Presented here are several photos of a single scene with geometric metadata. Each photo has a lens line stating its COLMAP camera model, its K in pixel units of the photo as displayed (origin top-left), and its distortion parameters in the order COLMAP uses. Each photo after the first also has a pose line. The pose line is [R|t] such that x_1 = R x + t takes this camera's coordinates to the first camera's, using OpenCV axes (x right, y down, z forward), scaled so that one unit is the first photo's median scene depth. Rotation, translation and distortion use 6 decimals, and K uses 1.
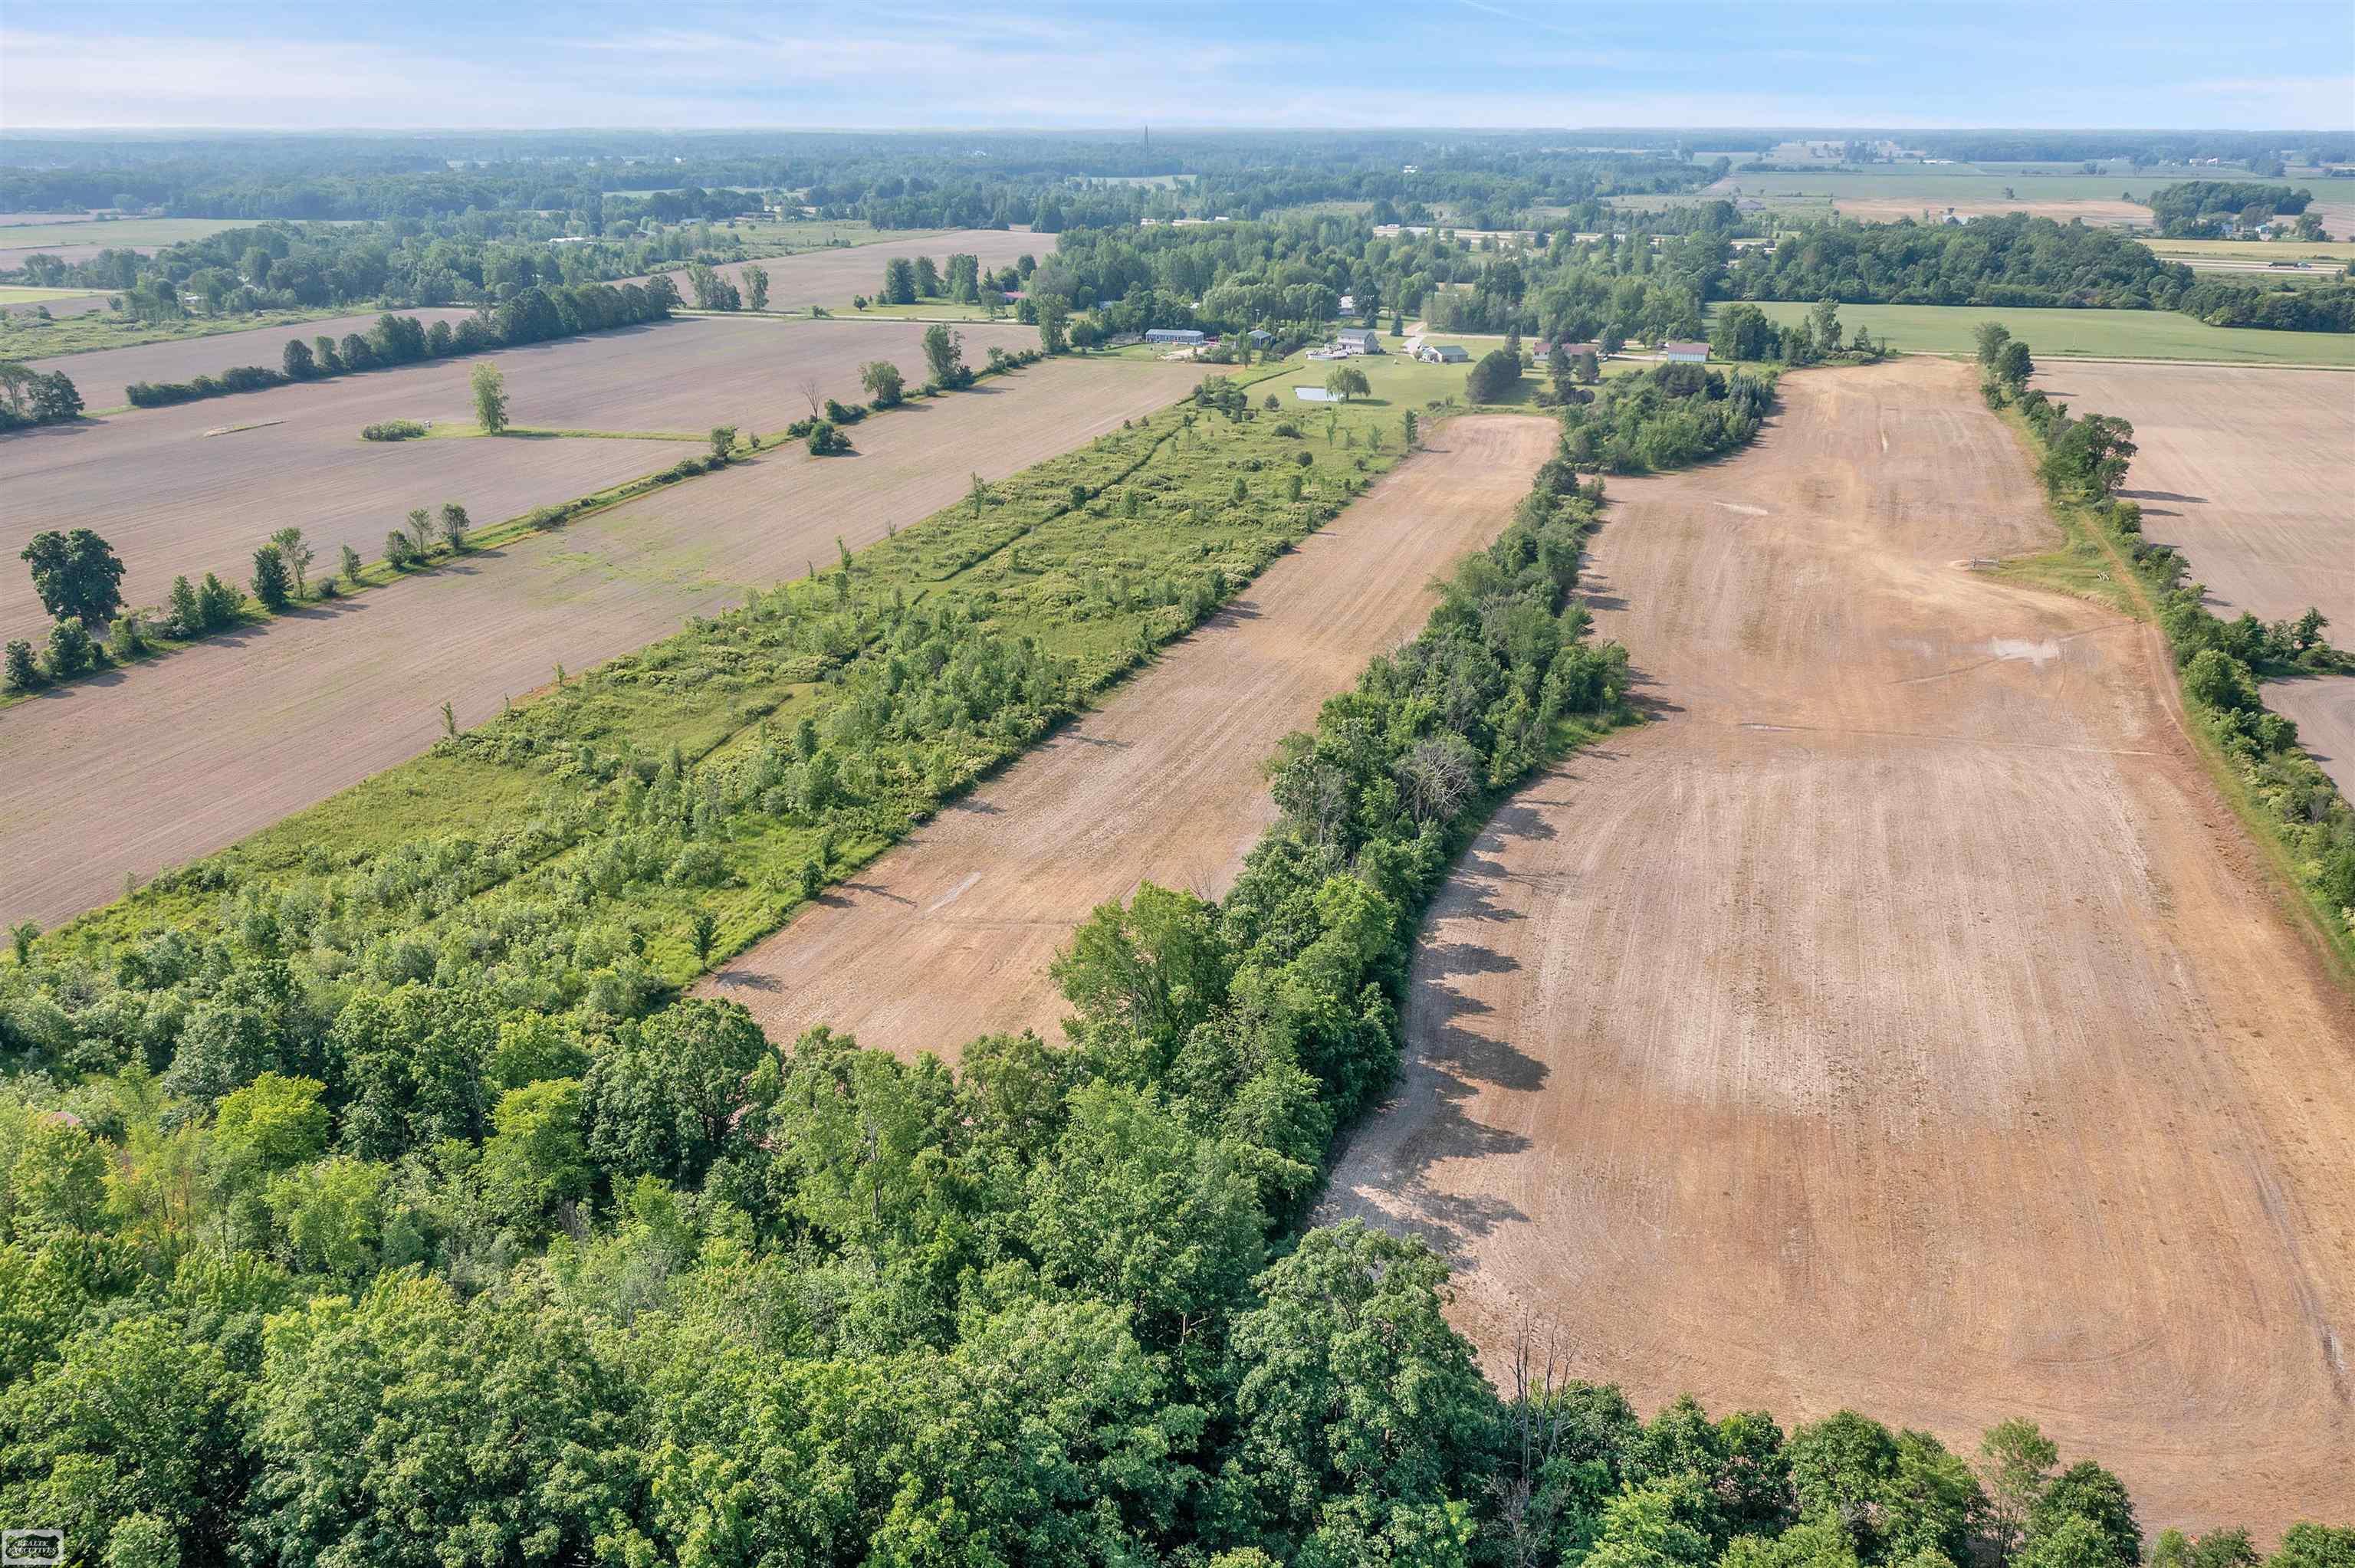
lens RADIAL K [[1943.3, 0, 1183.1], [0, 1943.3, 722.7], [0, 0, 1]] dist [-0.009479, 0.018110]
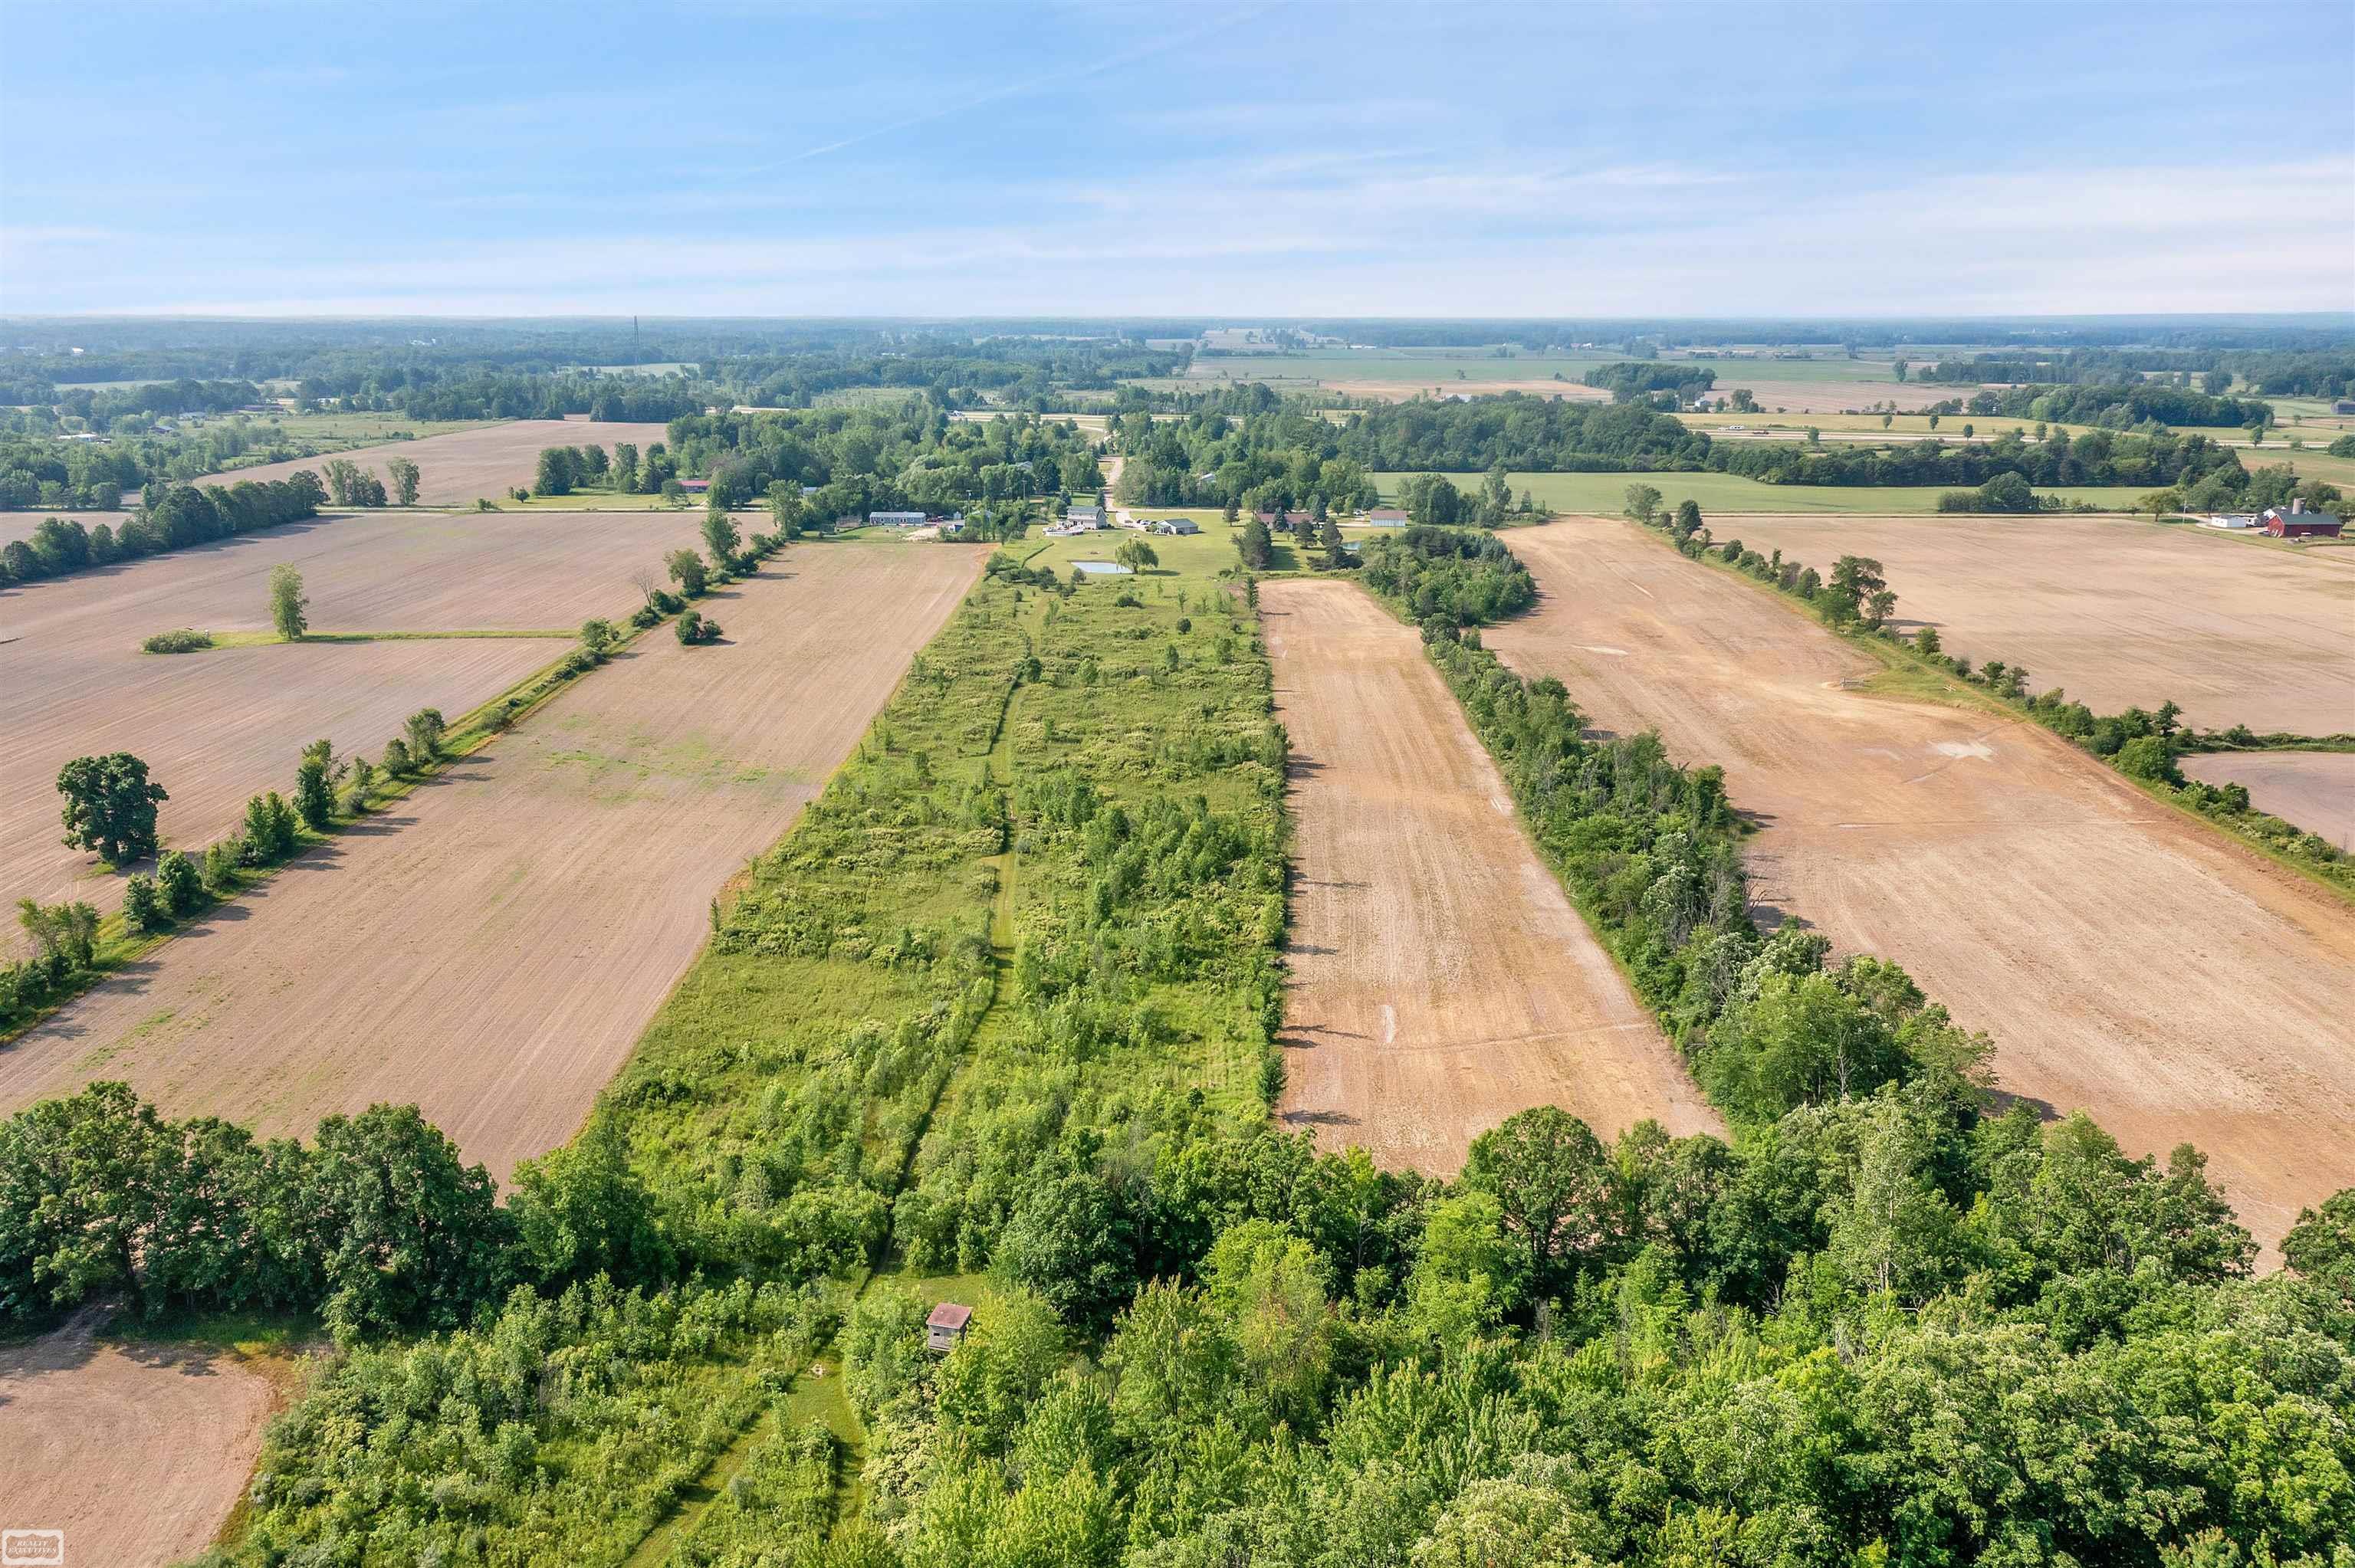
lens RADIAL K [[1943.3, 0, 1183.1], [0, 1943.3, 722.7], [0, 0, 1]] dist [-0.009479, 0.018110]
pose [[0.955936, -0.059189, 0.287545, -0.207589], [0.085130, 0.993268, -0.078555, -0.000845], [-0.280960, 0.099573, 0.954540, 0.001614]]
